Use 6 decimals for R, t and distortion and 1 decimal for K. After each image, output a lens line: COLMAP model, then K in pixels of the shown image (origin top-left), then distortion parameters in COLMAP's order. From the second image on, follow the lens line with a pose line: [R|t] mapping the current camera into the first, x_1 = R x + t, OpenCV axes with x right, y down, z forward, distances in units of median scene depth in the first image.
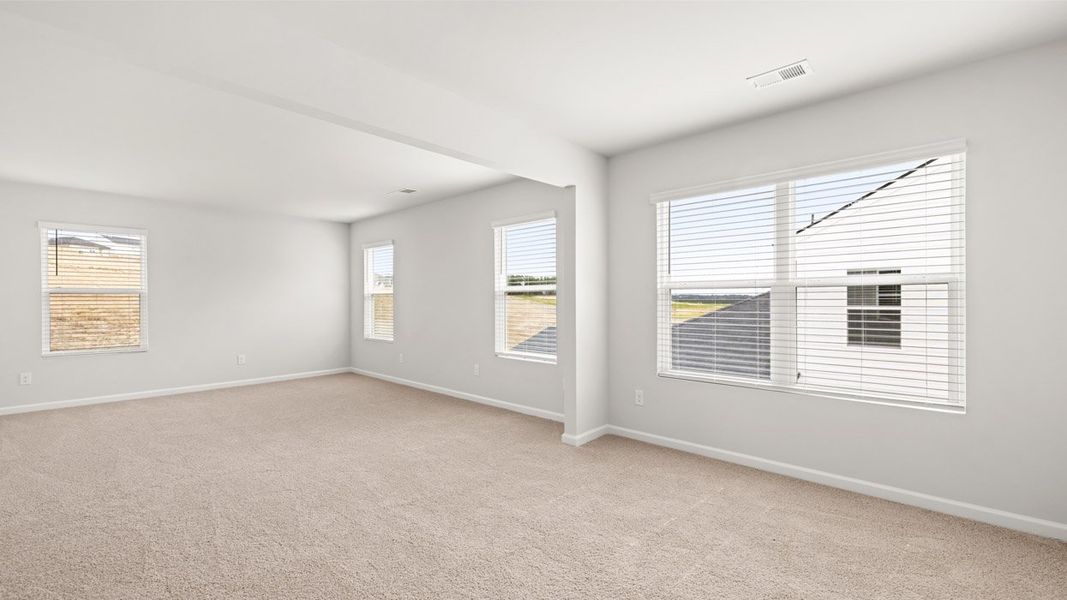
lens RADIAL K [[449.6, 0, 531.2], [0, 449.6, 300.3], [0, 0, 1]] dist [0.000913, -0.000158]
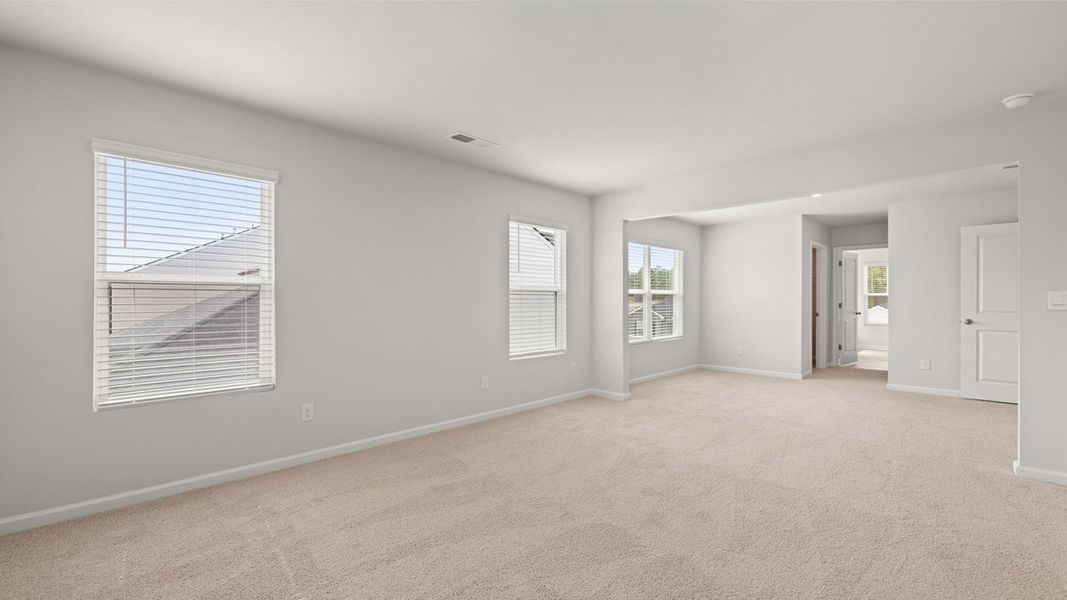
lens RADIAL K [[444.5, 0, 533.5], [0, 444.5, 300.0], [0, 0, 1]] dist [-0.012059, -0.000035]
pose [[0.014470, 0.004690, 0.999884, -0.422796], [-0.007621, 0.999960, -0.004580, 0.001824], [-0.999866, -0.007554, 0.014505, 0.399151]]
